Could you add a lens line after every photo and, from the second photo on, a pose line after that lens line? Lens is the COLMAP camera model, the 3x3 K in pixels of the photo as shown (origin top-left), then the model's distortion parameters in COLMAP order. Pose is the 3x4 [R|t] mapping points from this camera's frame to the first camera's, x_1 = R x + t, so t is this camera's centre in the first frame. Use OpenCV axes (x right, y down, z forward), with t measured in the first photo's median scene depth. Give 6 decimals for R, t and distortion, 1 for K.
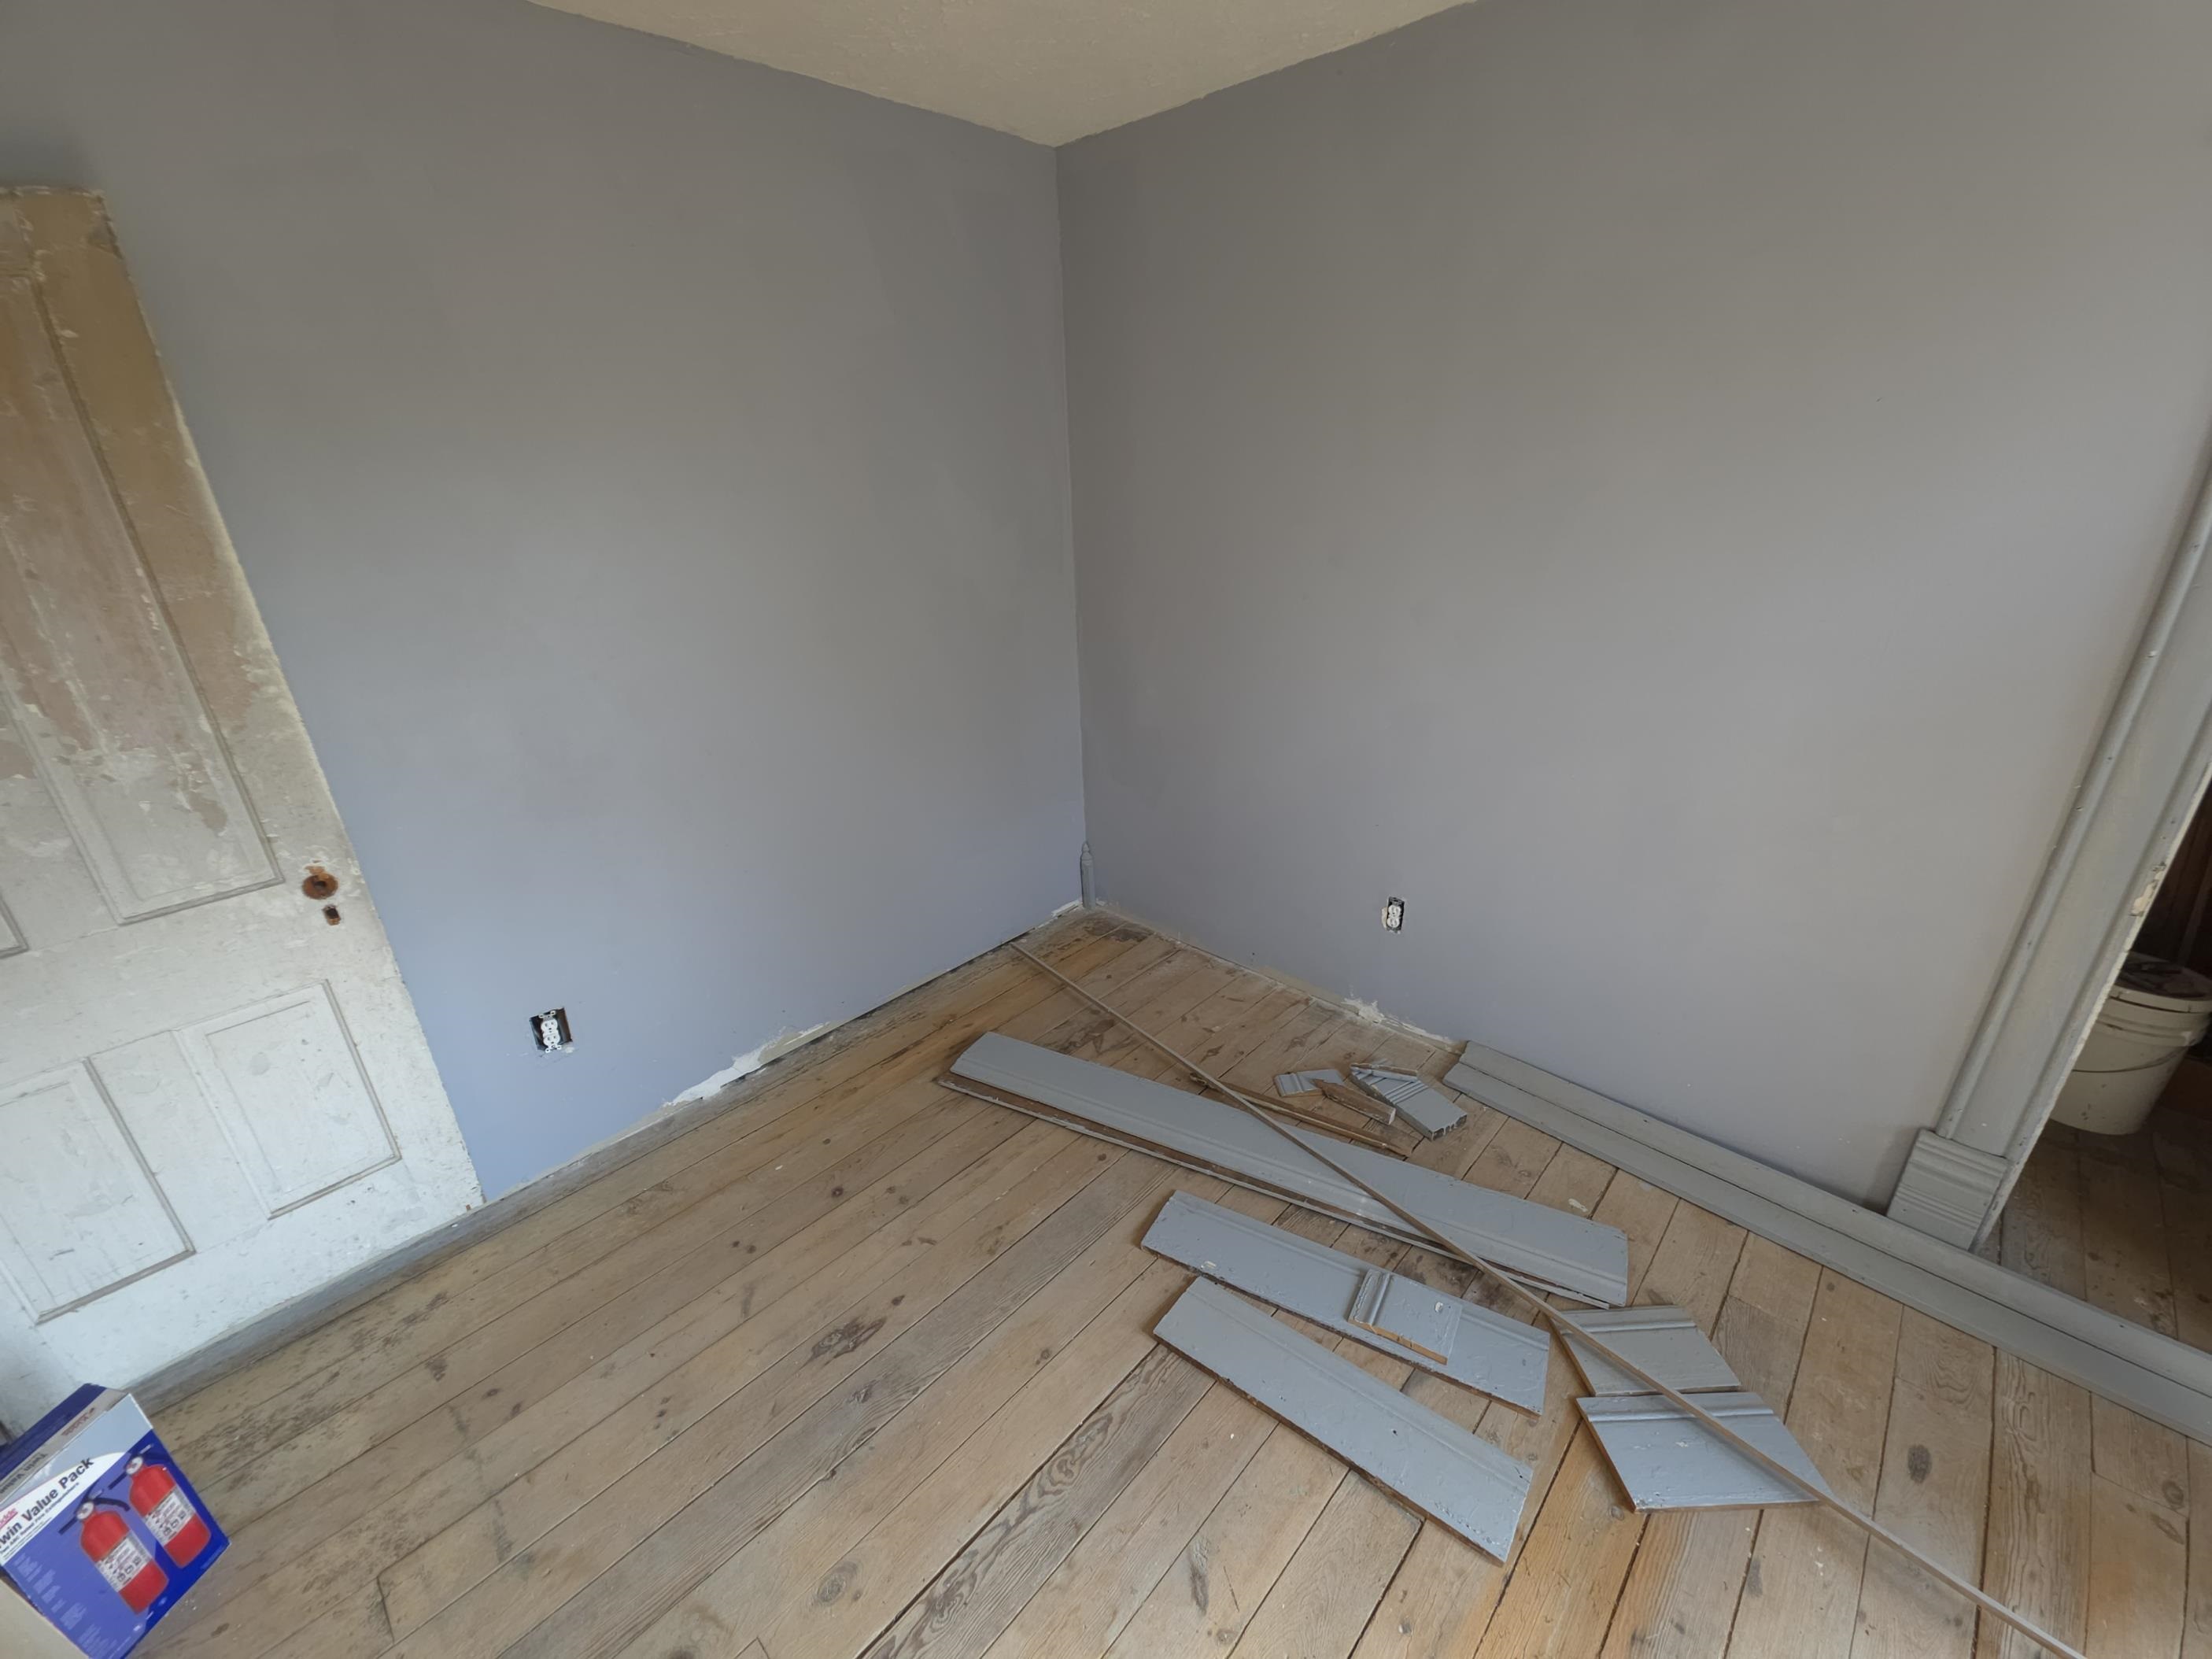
lens RADIAL K [[884.4, 0, 1100.9], [0, 884.4, 827.3], [0, 0, 1]] dist [0.012906, -0.007563]
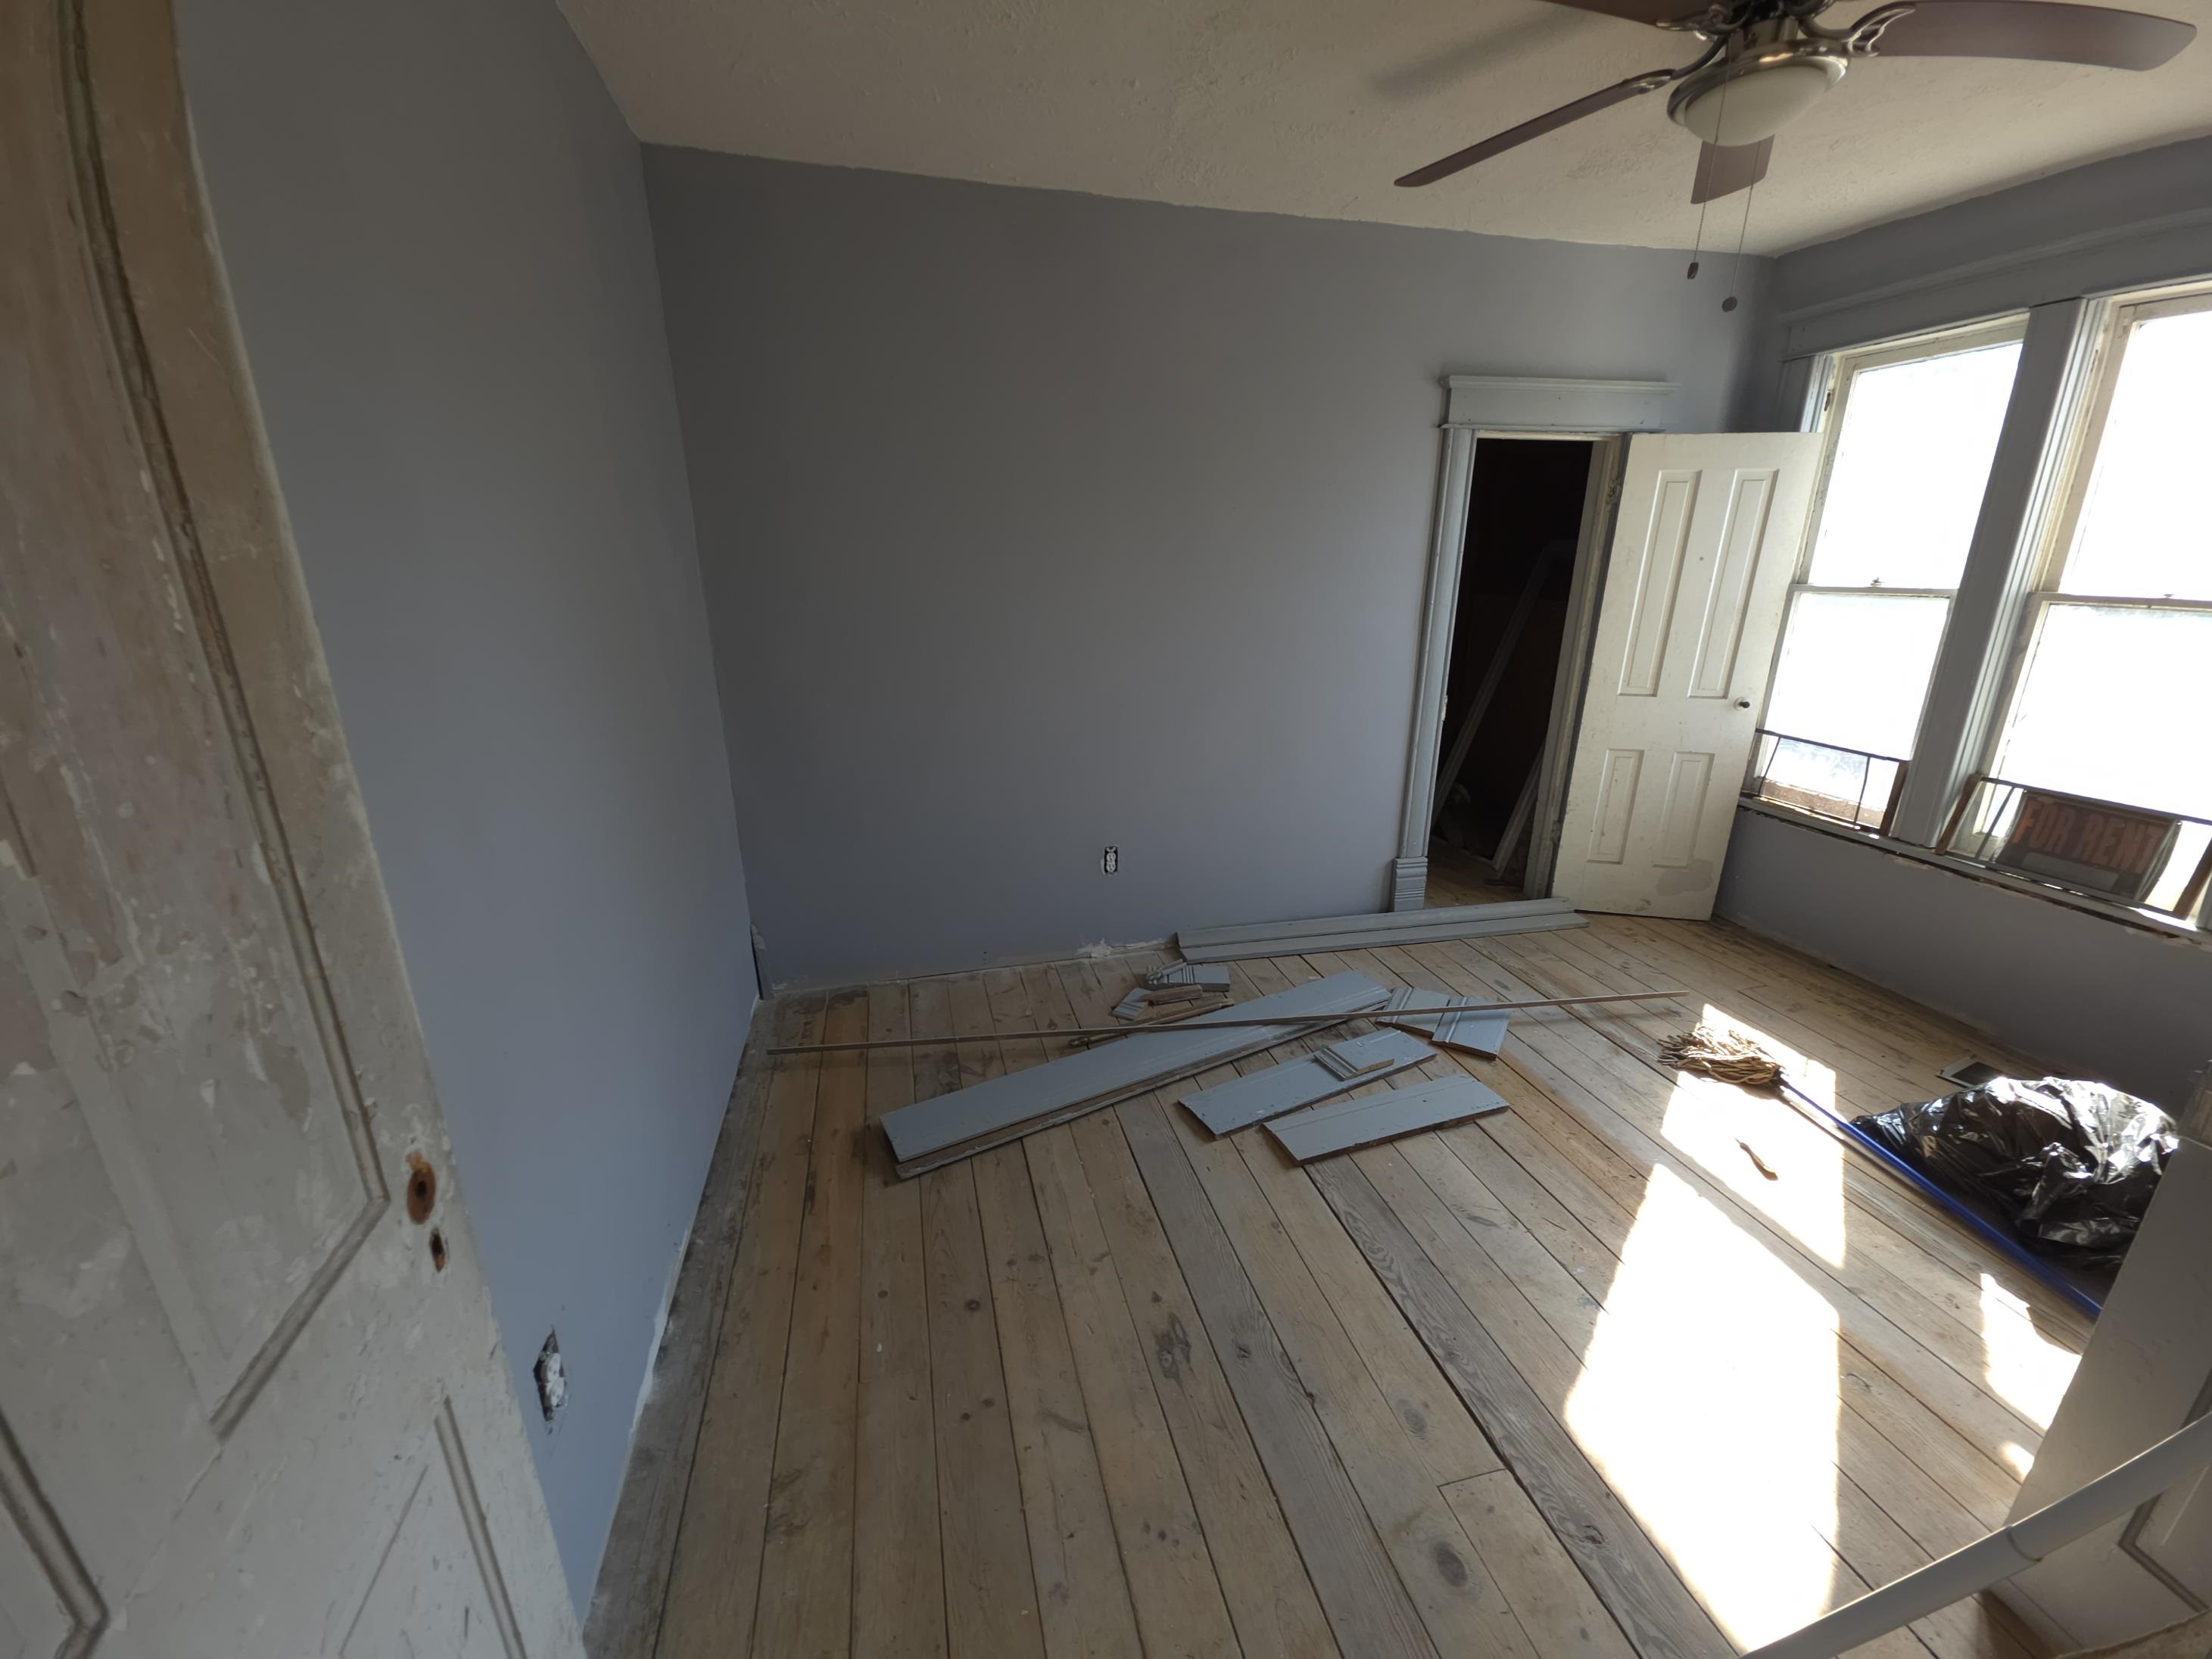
lens RADIAL K [[884.5, 0, 1107.3], [0, 884.5, 830.2], [0, 0, 1]] dist [0.012906, -0.007563]
pose [[0.530615, -0.226898, 0.816680, -0.937141], [0.310923, 0.948444, 0.061492, -0.028191], [-0.788527, 0.221296, 0.573806, 0.372963]]
